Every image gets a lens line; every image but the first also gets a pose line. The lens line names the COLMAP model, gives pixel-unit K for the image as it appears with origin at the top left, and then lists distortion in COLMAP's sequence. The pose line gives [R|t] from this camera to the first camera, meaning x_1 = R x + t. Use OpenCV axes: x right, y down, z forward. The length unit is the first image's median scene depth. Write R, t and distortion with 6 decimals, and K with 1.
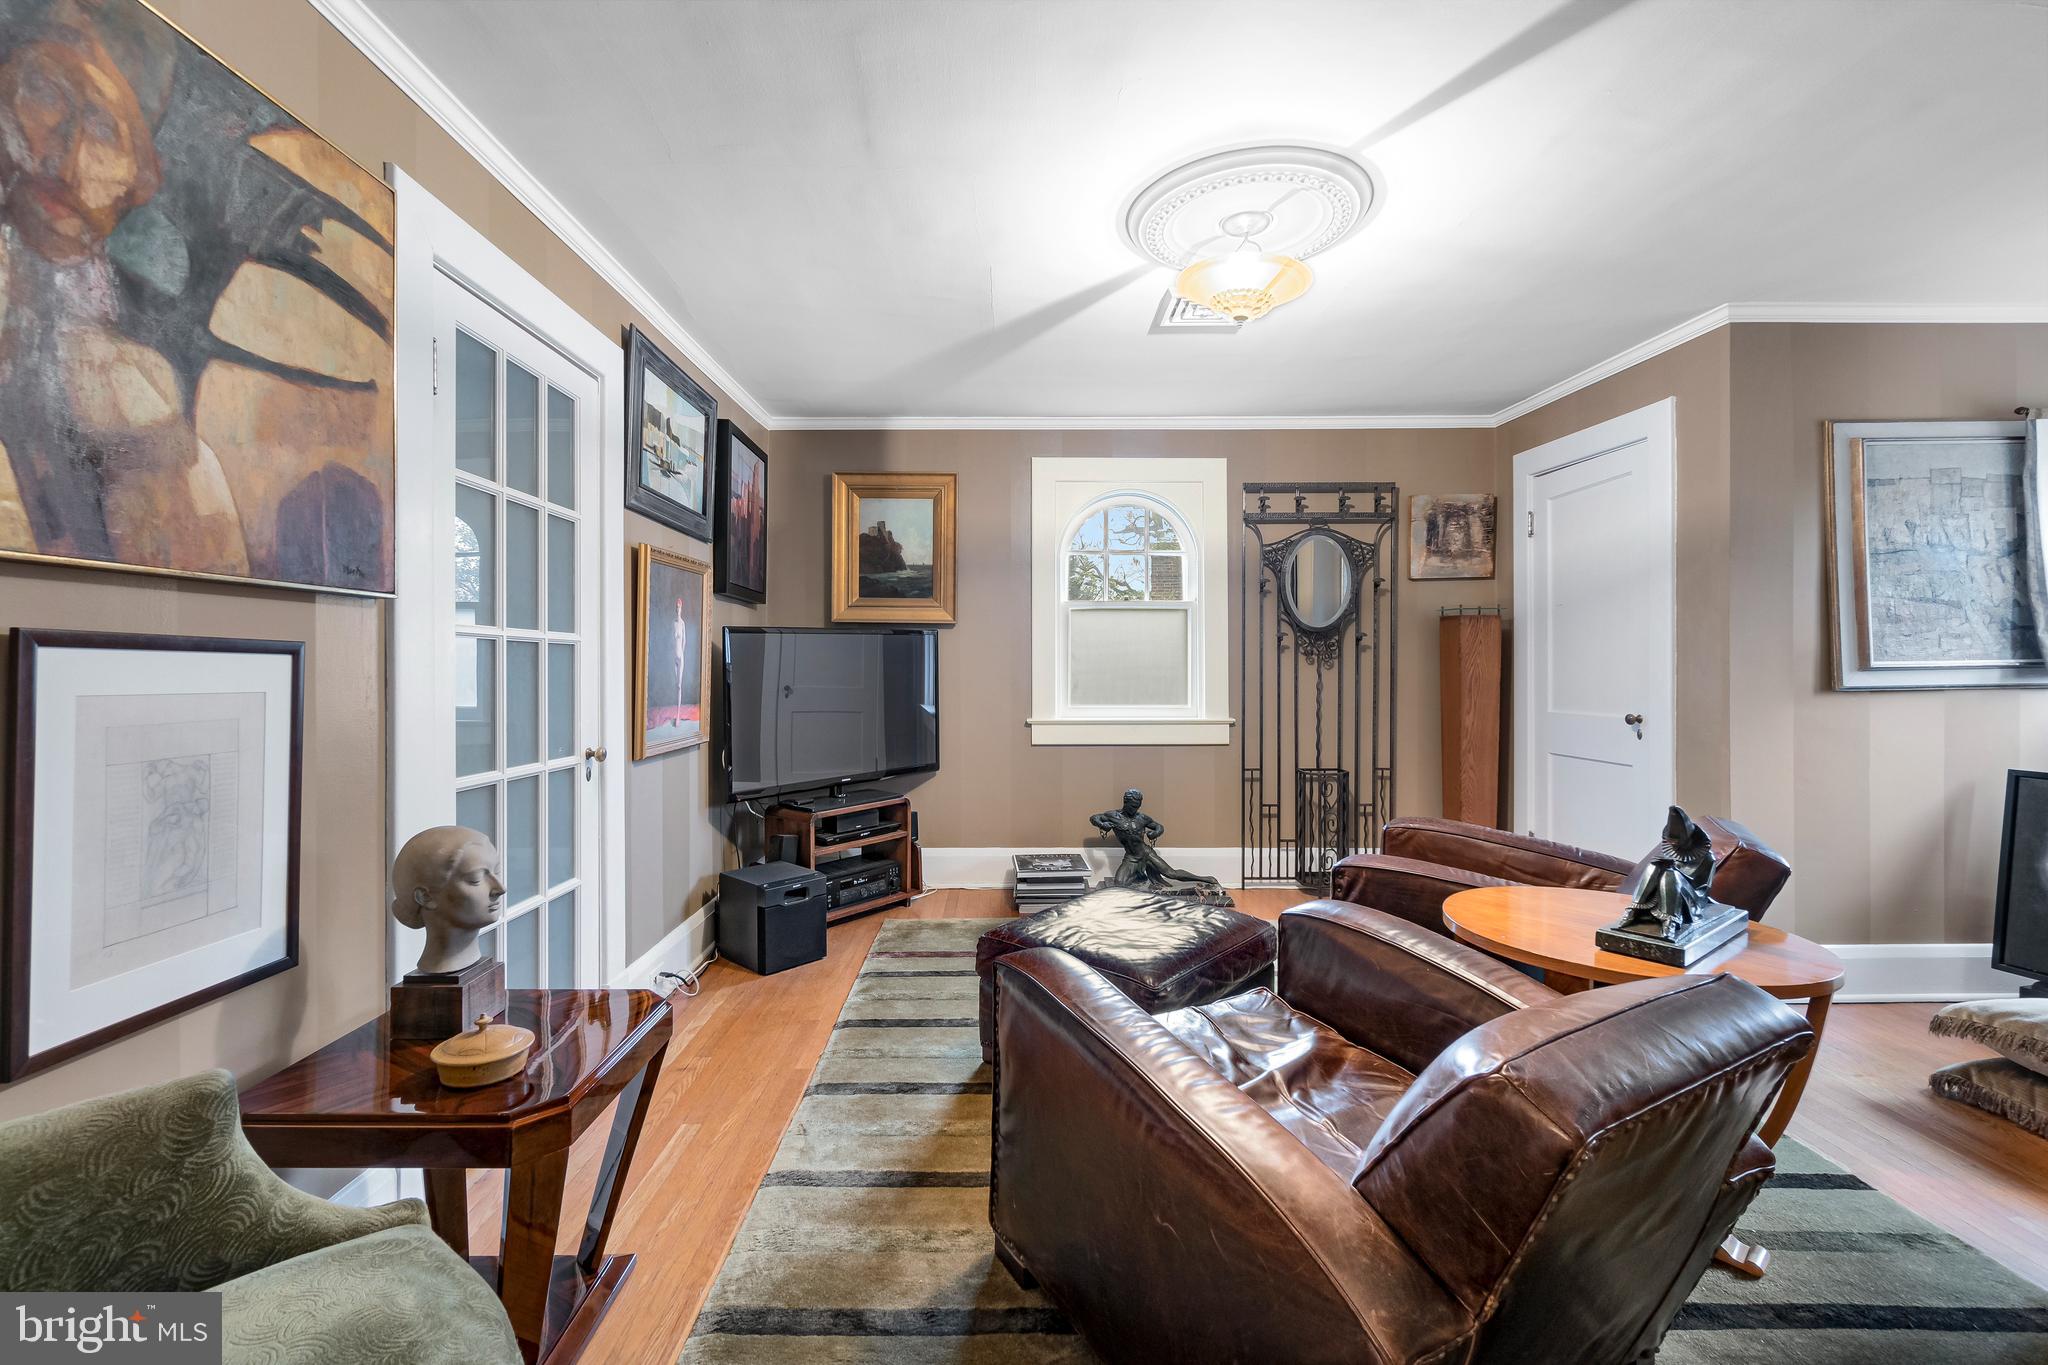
lens RADIAL K [[892.8, 0, 1020.7], [0, 892.8, 667.4], [0, 0, 1]] dist [-0.005758, 0.001241]
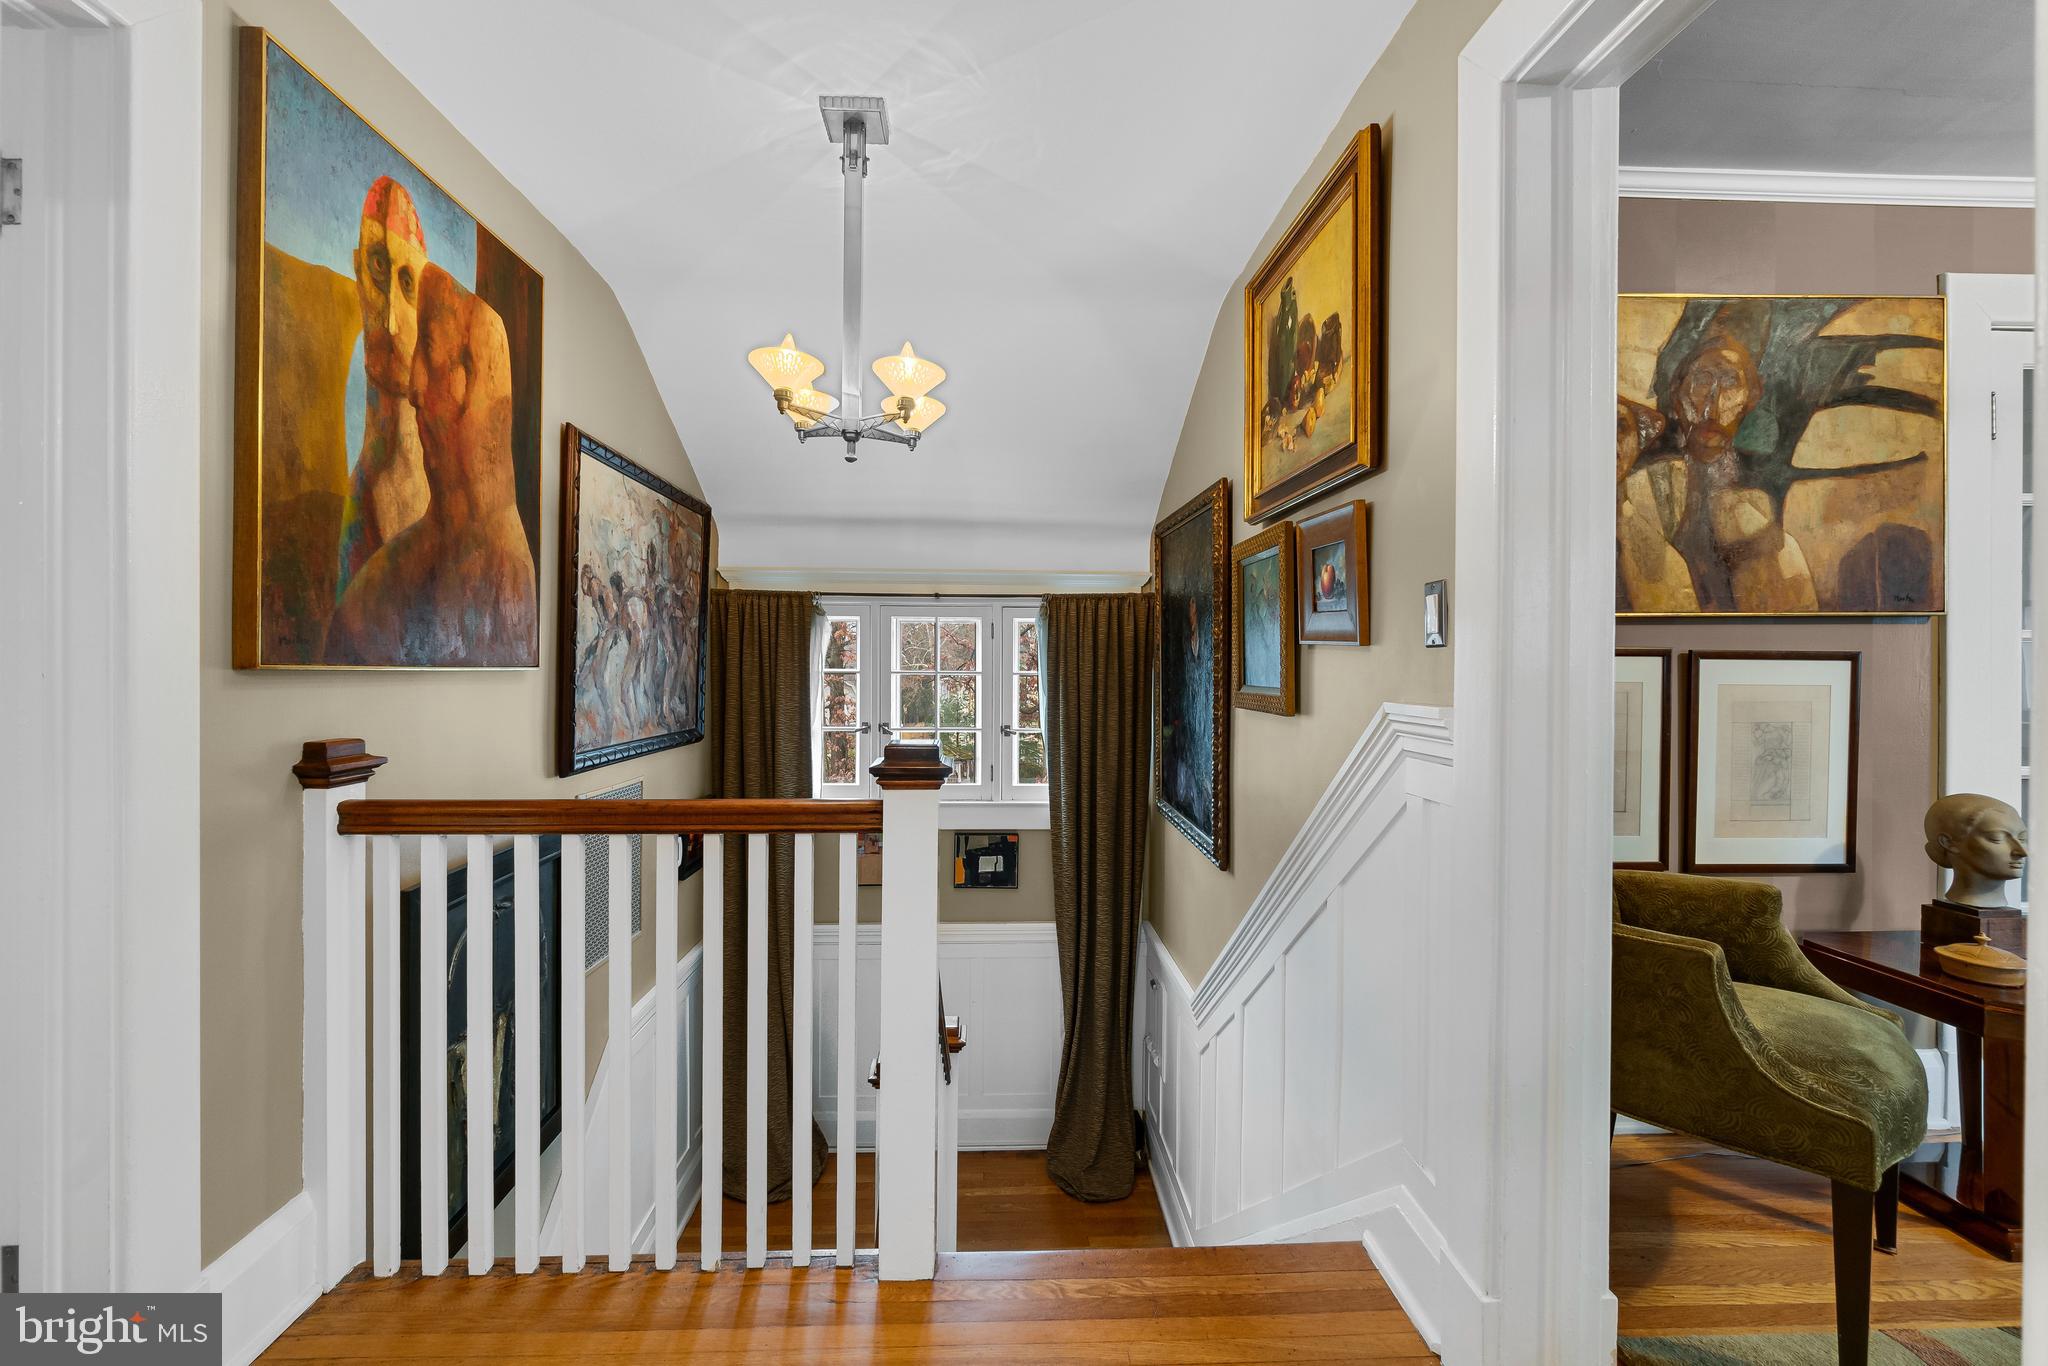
lens RADIAL K [[892.8, 0, 1023.3], [0, 892.8, 671.7], [0, 0, 1]] dist [-0.005758, 0.001241]
pose [[0.043046, 0.005095, -0.999060, 0.630586], [0.001175, 0.999986, 0.005150, -0.005794], [0.999072, -0.001395, 0.043039, -0.462068]]
